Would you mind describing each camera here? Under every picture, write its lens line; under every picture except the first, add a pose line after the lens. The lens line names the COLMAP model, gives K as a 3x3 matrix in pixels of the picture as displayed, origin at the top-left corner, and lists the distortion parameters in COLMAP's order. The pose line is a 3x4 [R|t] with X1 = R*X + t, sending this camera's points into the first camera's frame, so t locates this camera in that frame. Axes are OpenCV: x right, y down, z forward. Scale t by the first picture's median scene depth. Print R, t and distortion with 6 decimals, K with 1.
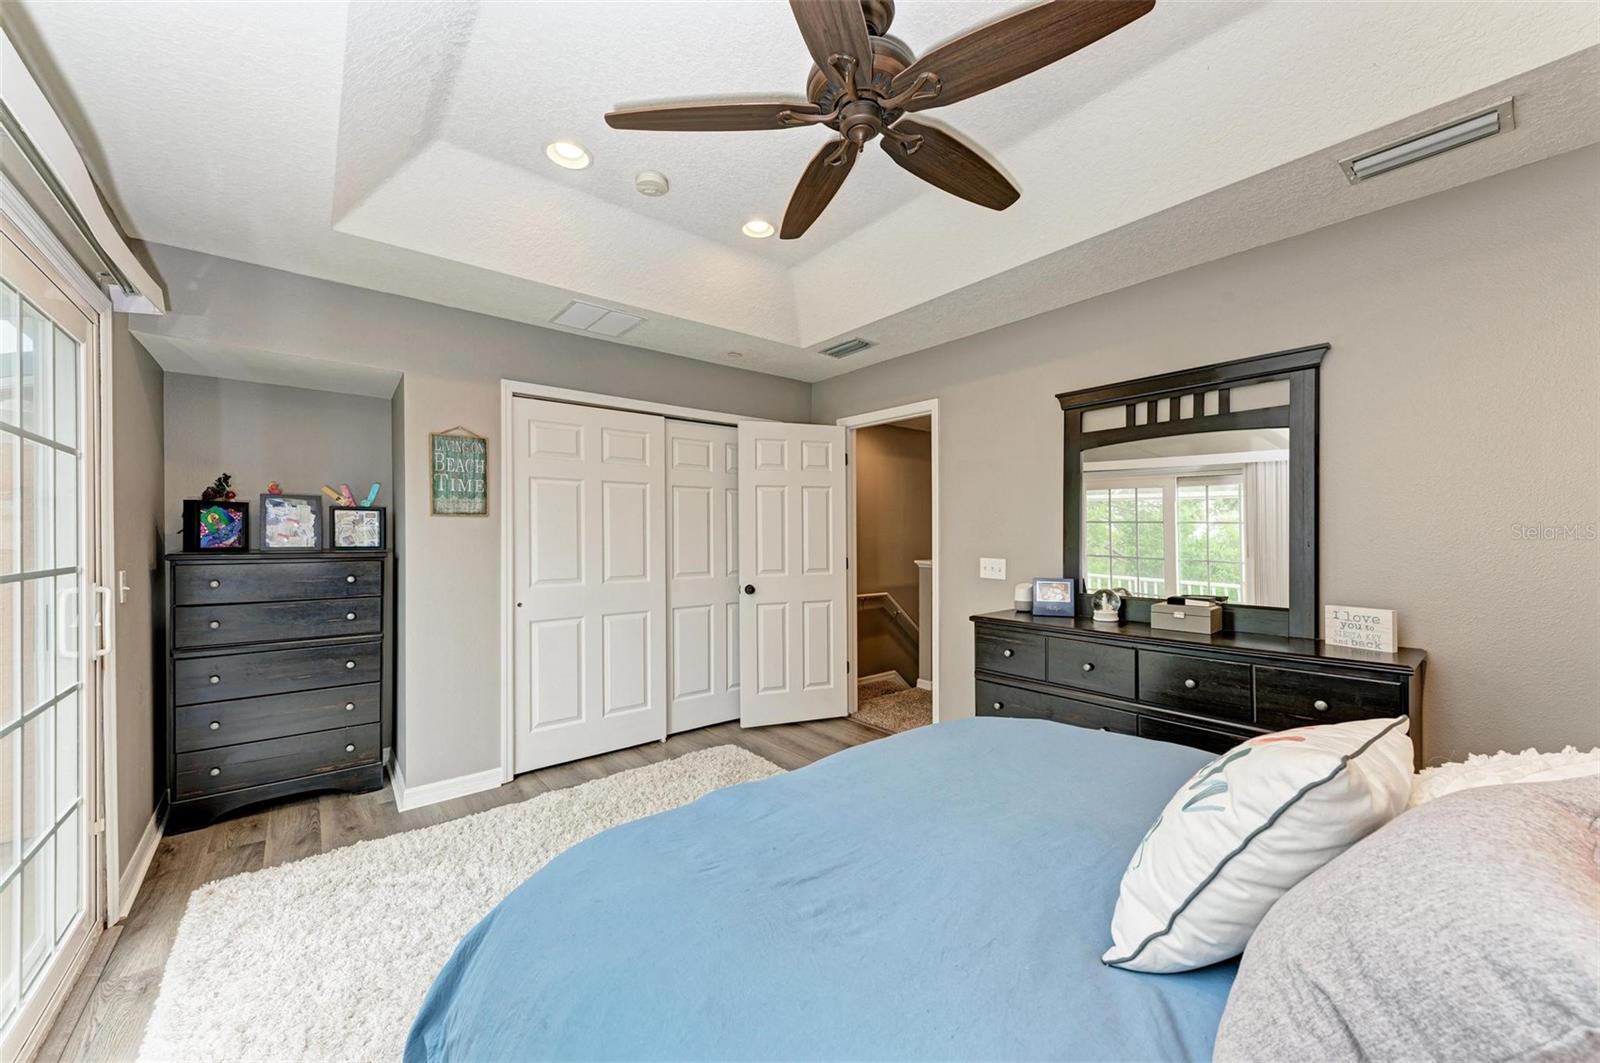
lens RADIAL K [[599.4, 0, 796.0], [0, 599.4, 535.4], [0, 0, 1]] dist [0.015244, -0.003245]
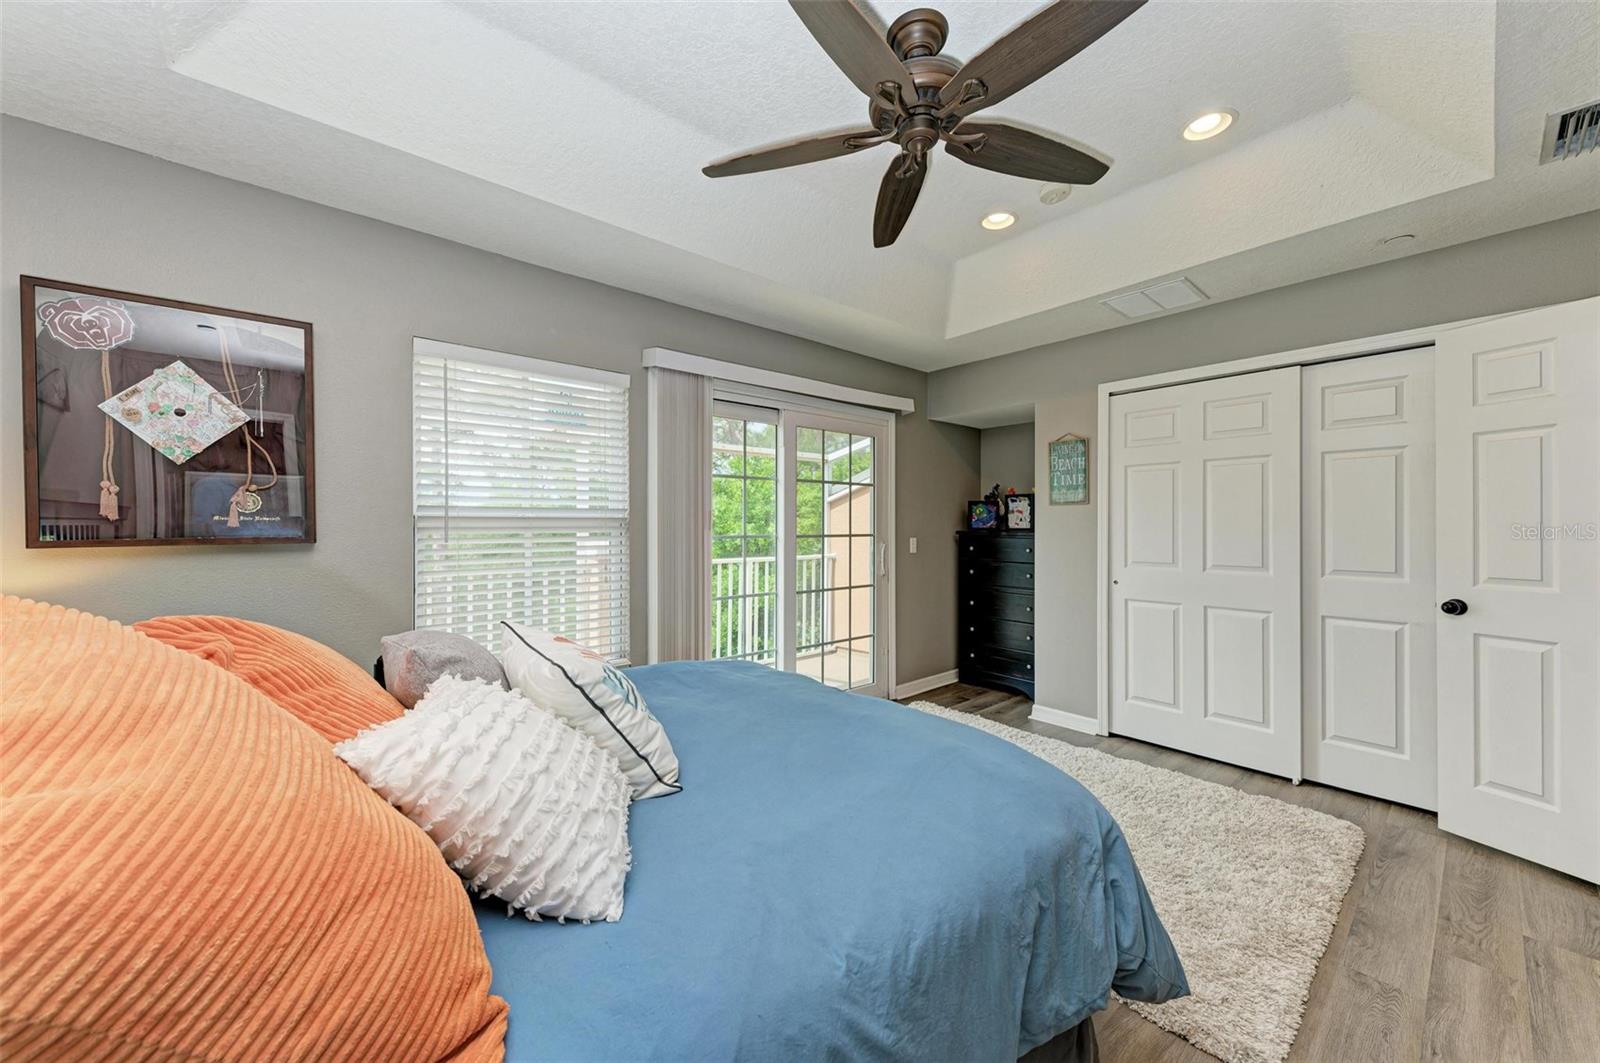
lens RADIAL K [[578.3, 0, 799.7], [0, 578.3, 526.4], [0, 0, 1]] dist [0.007260, -0.002097]
pose [[0.018057, 0.006469, -0.999816, 0.601646], [0.002181, 0.999976, 0.006509, 0.003655], [0.999835, -0.002298, 0.018043, 0.399418]]
